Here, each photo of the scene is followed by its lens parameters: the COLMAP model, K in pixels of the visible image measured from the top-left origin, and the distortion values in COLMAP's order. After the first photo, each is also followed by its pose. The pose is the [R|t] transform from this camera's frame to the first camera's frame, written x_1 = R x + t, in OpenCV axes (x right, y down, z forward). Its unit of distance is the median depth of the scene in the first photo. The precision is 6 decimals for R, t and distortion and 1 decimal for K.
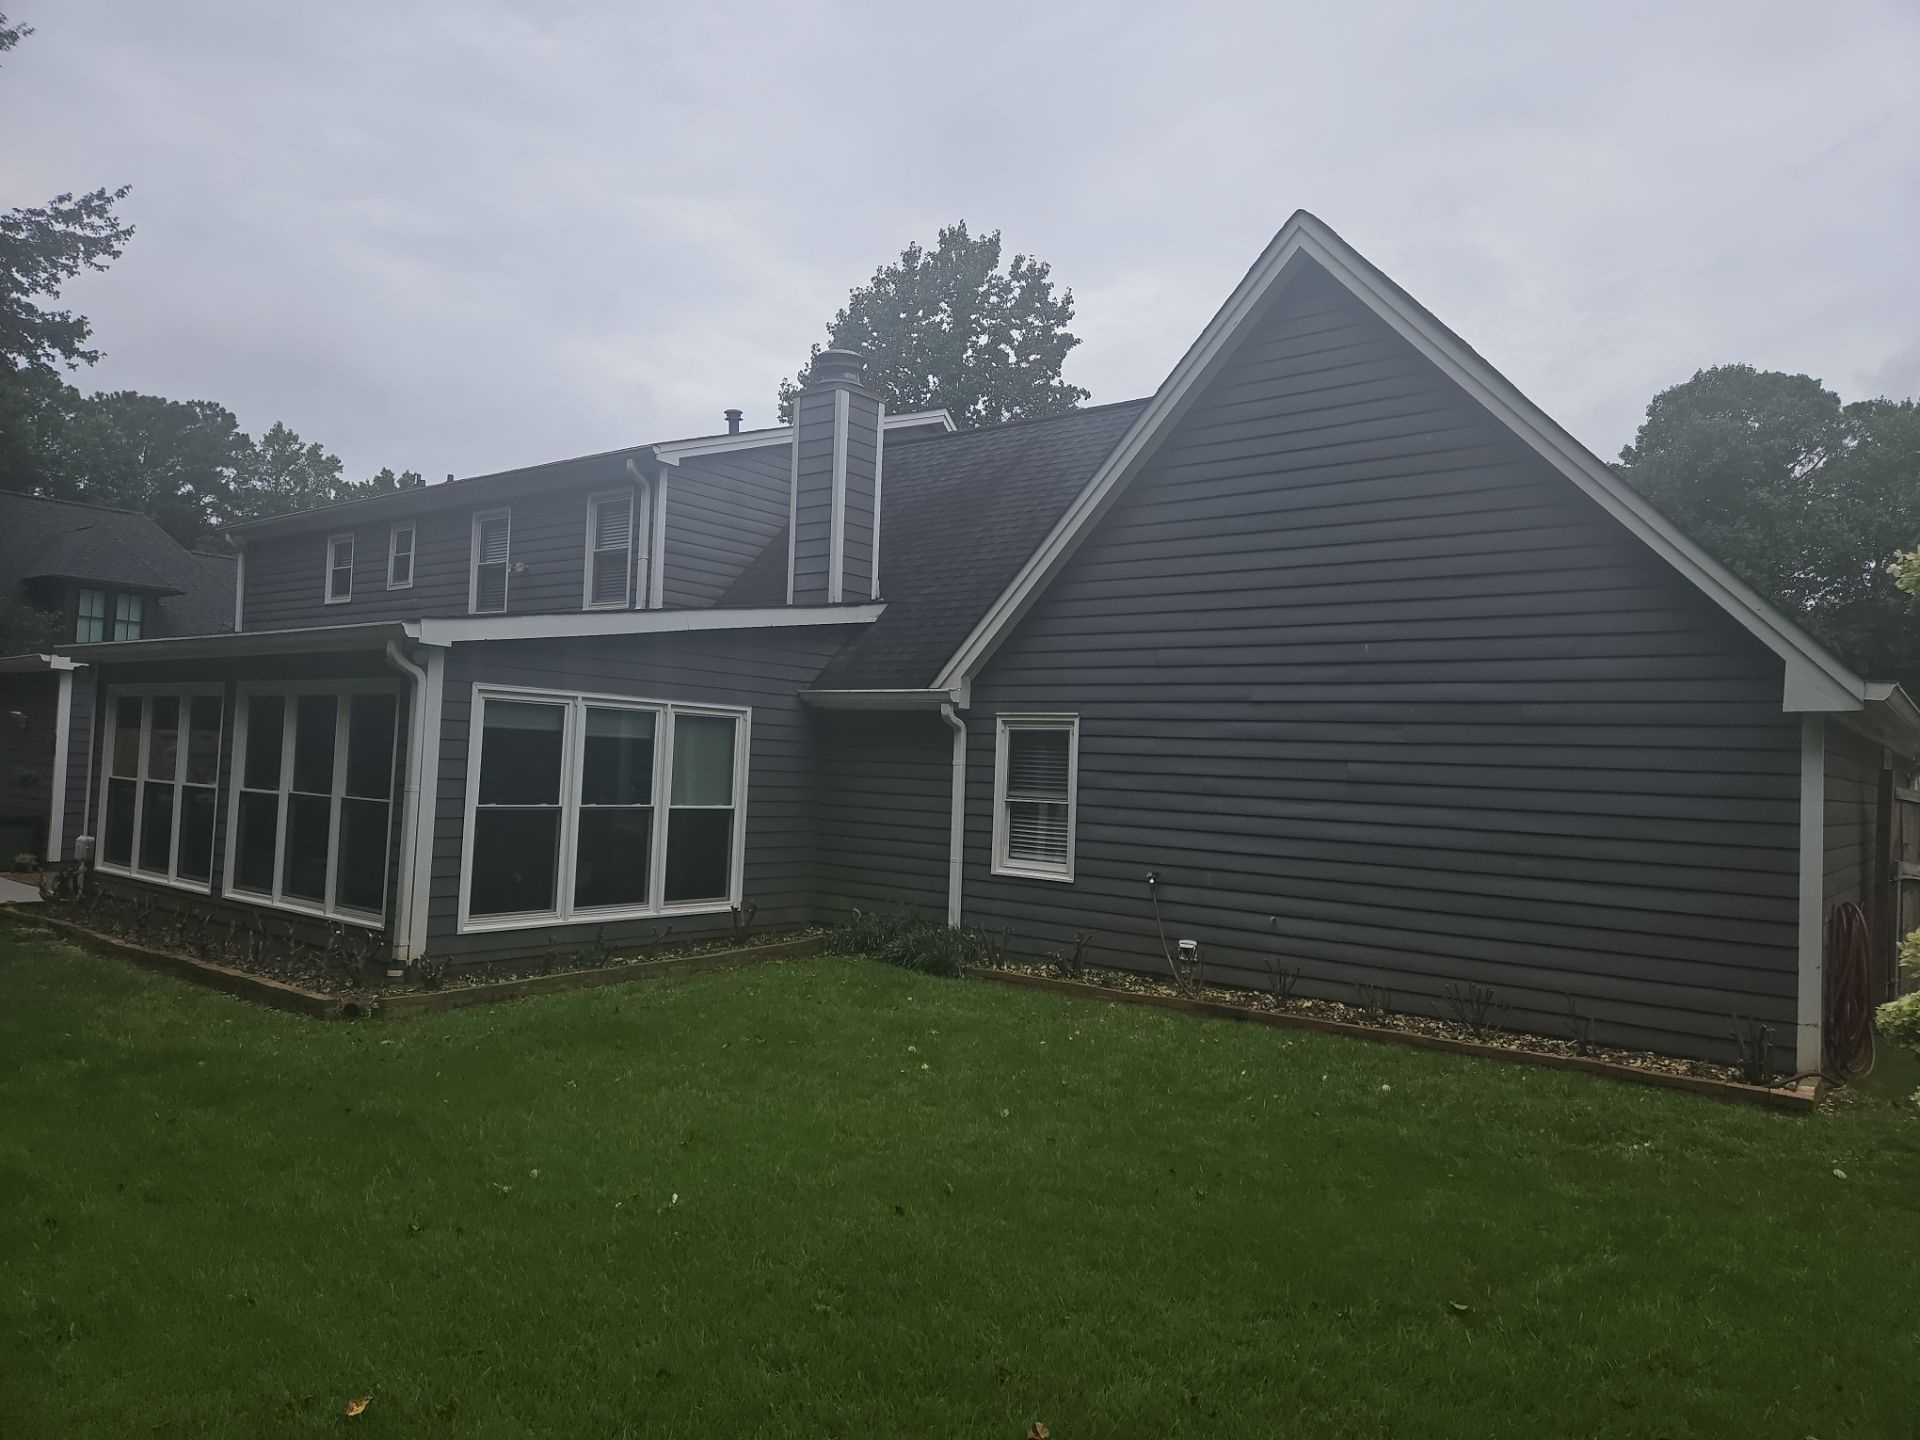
lens RADIAL K [[1276.8, 0, 966.0], [0, 1276.8, 722.6], [0, 0, 1]] dist [0.086607, -0.076043]
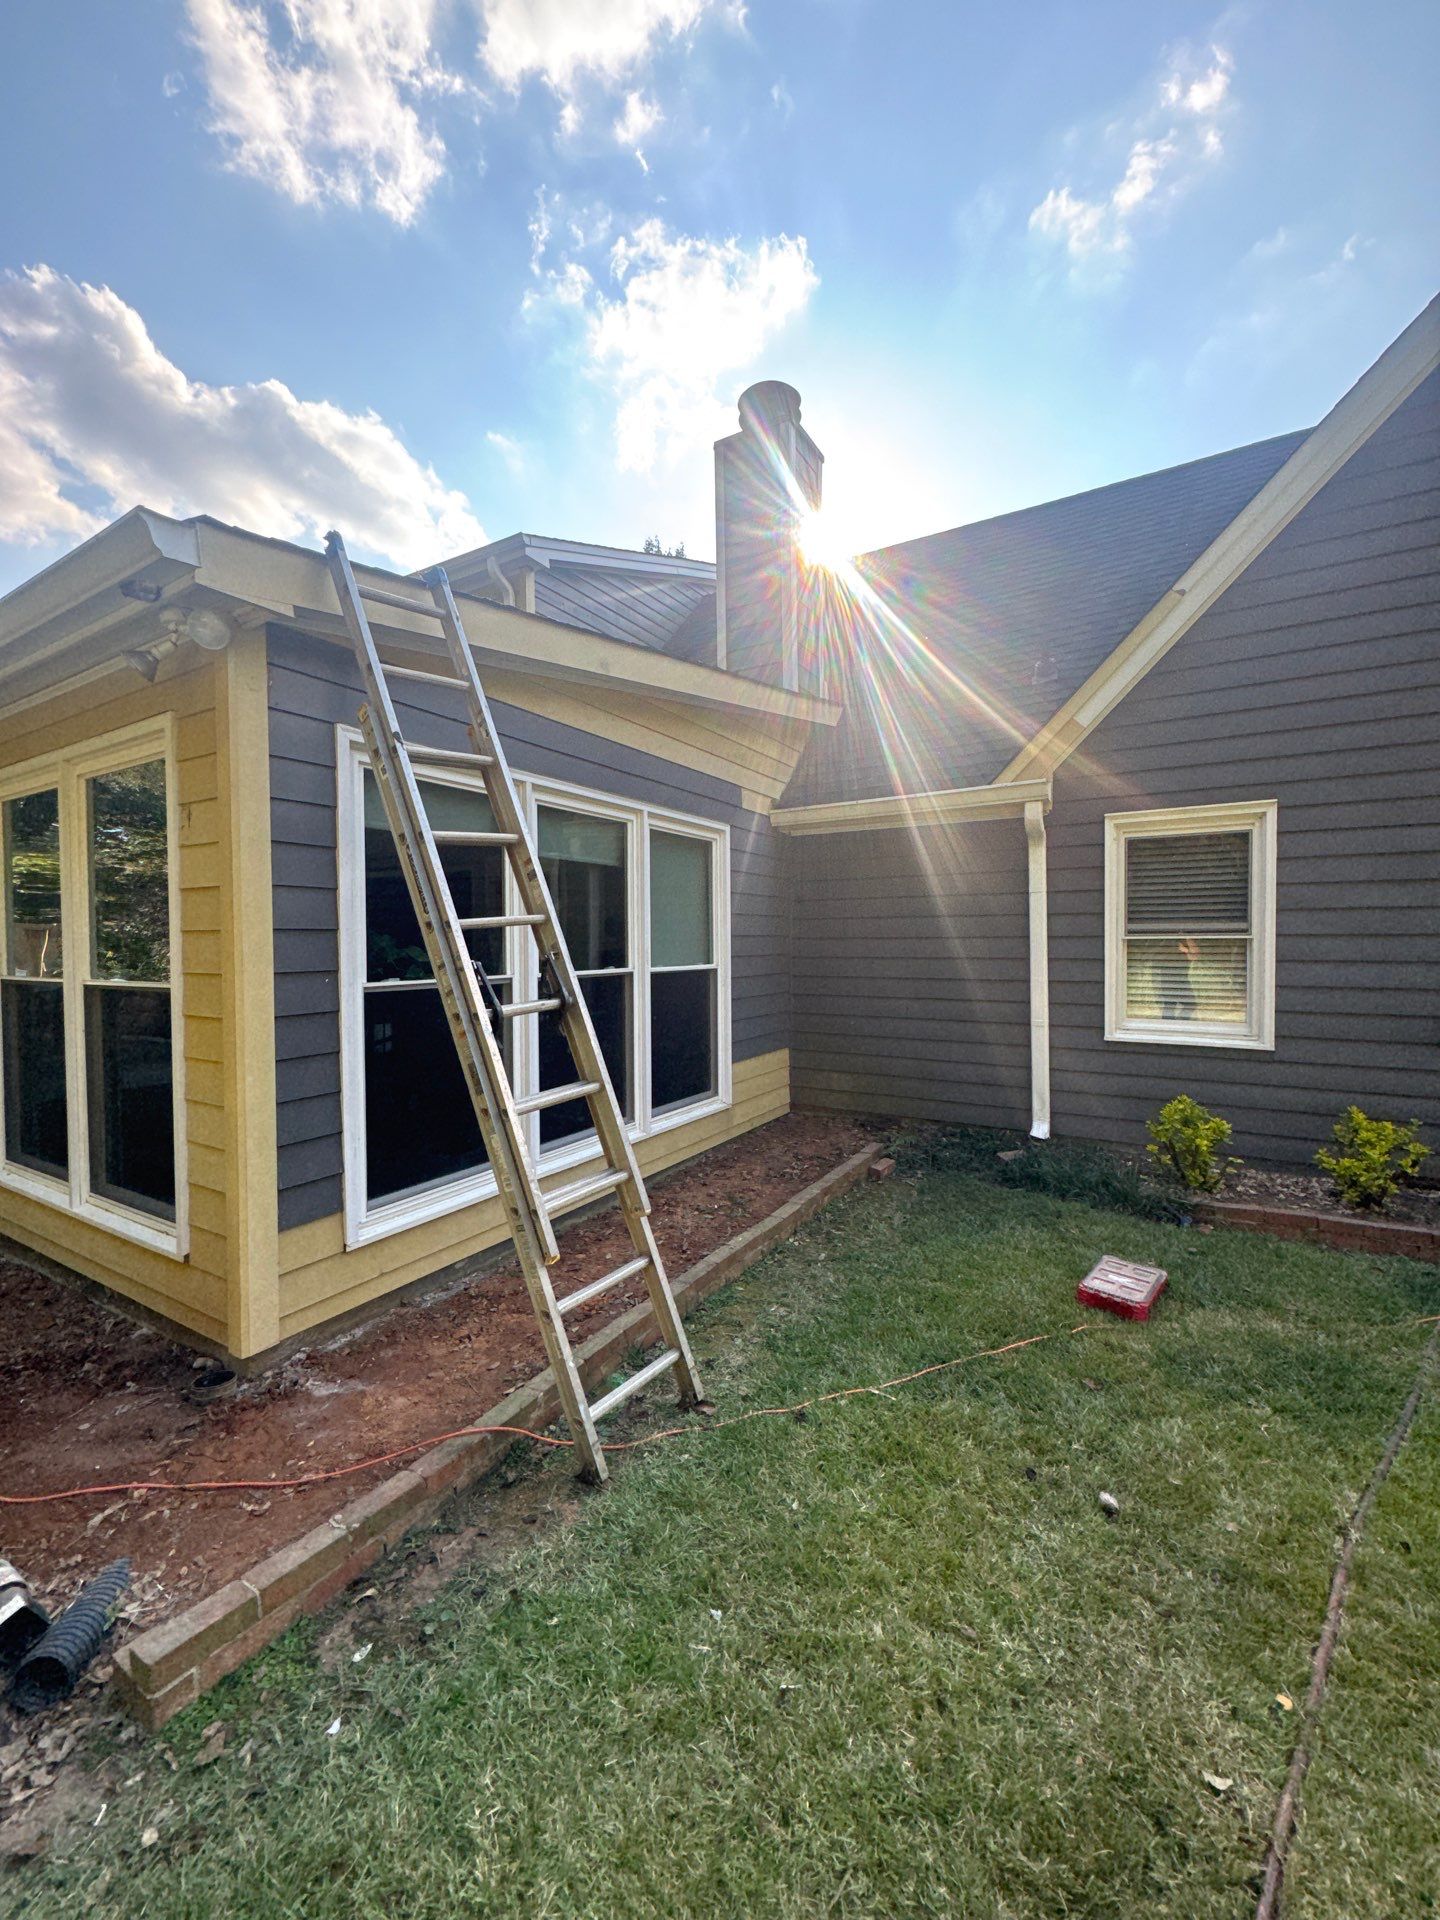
lens RADIAL K [[762.5, 0, 724.1], [0, 762.5, 957.9], [0, 0, 1]] dist [-0.001512, -0.000183]
pose [[0.988688, -0.049826, 0.141466, -0.250016], [0.041492, 0.997259, 0.061262, 0.037358], [-0.144130, -0.054699, 0.988046, 0.612310]]
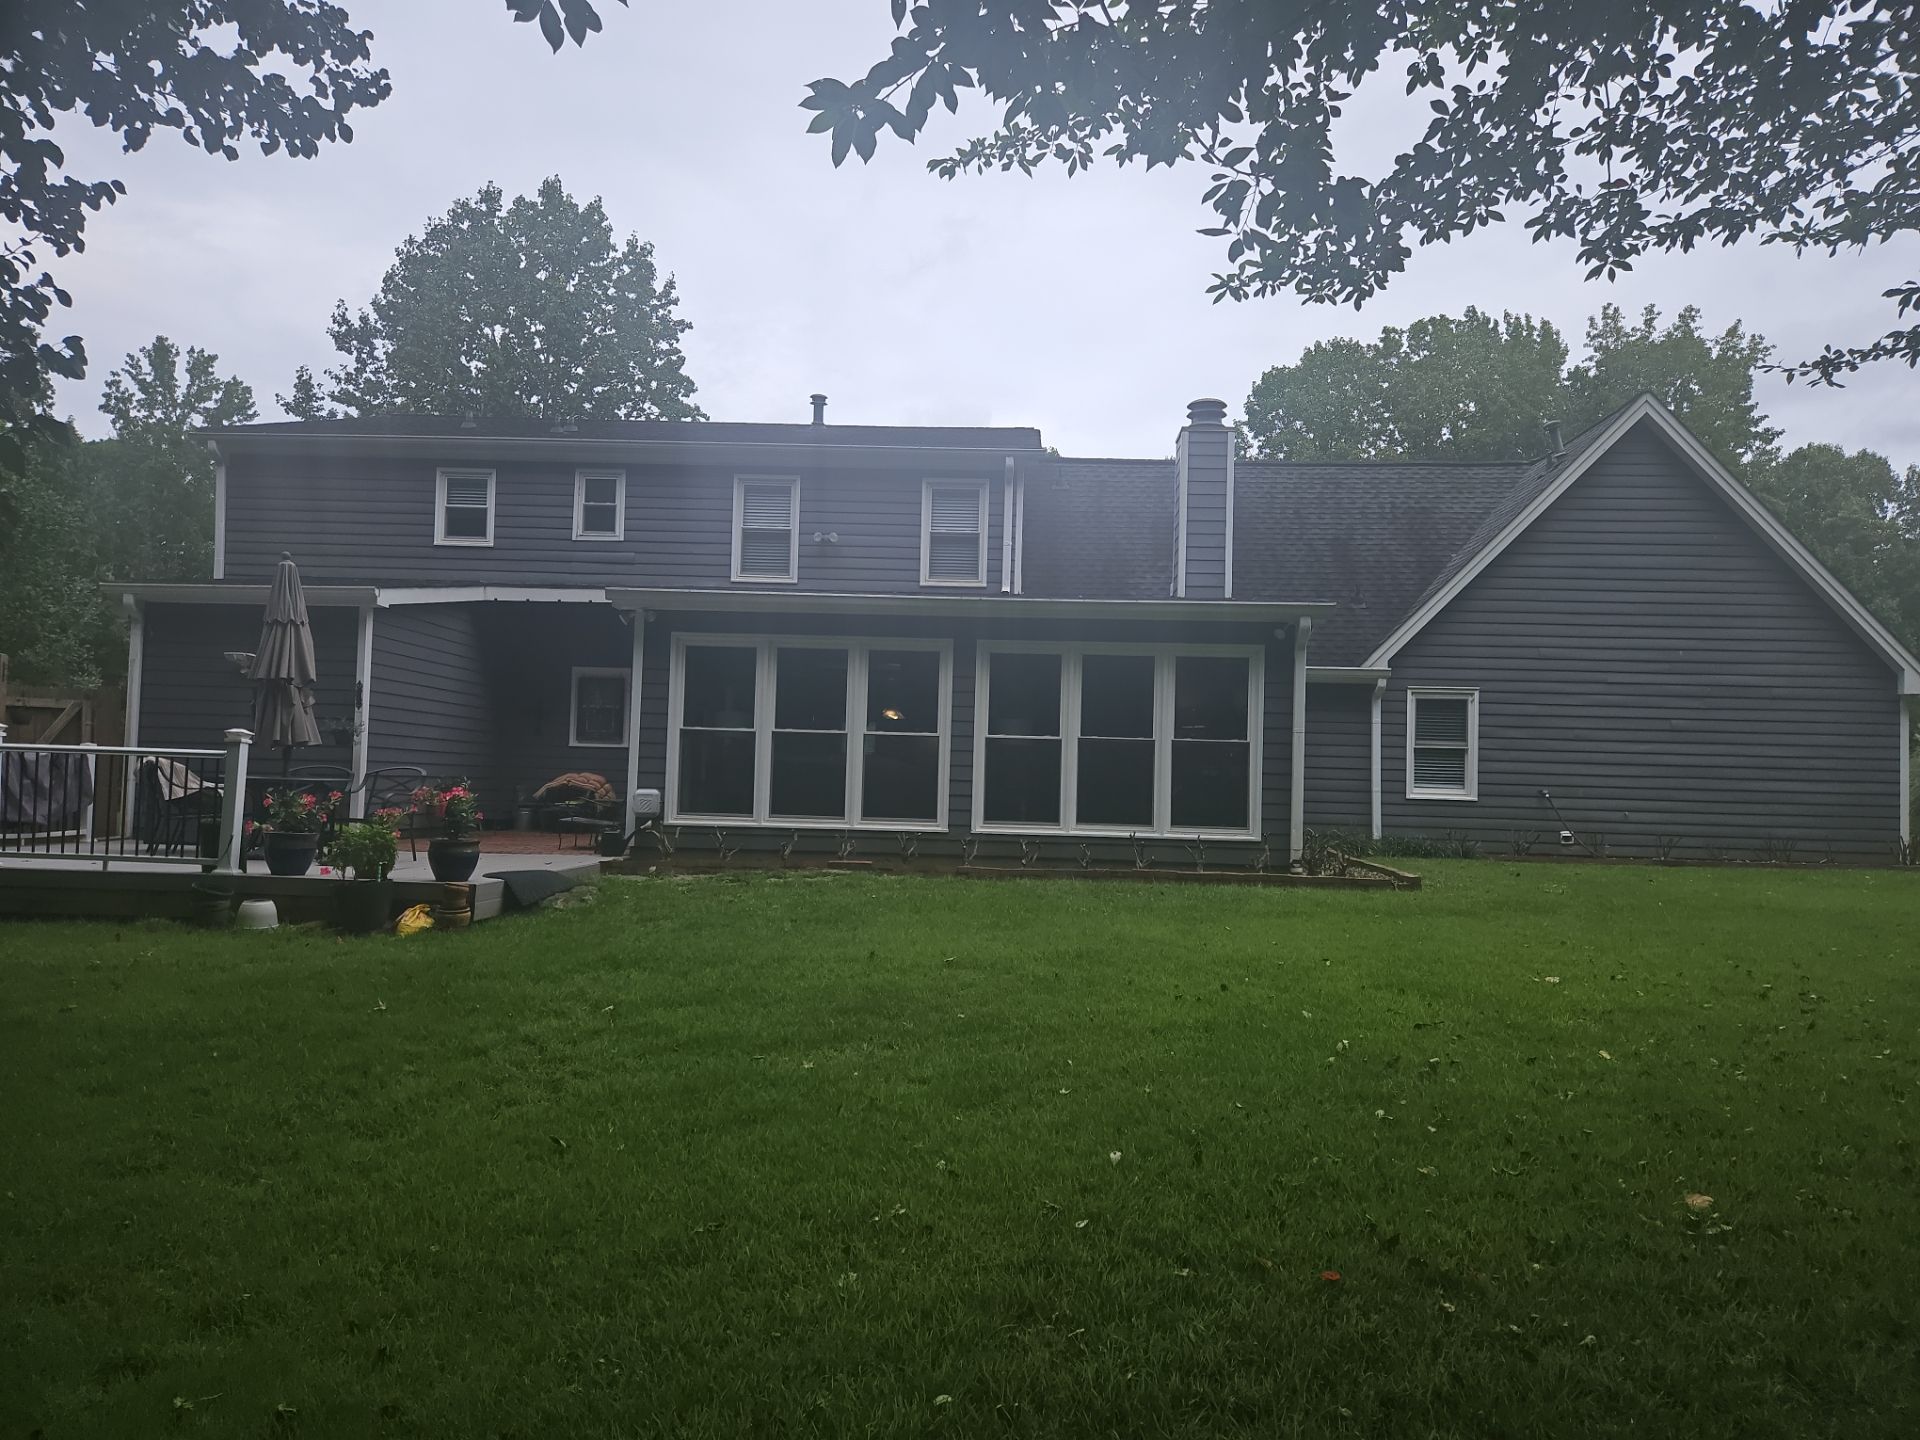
lens RADIAL K [[1276.8, 0, 966.0], [0, 1276.8, 722.6], [0, 0, 1]] dist [0.086607, -0.076043]
pose [[0.800583, 0.009918, 0.599140, -1.240872], [-0.014442, 0.999892, 0.002747, 0.036411], [-0.599048, -0.010852, 0.800640, 0.142111]]
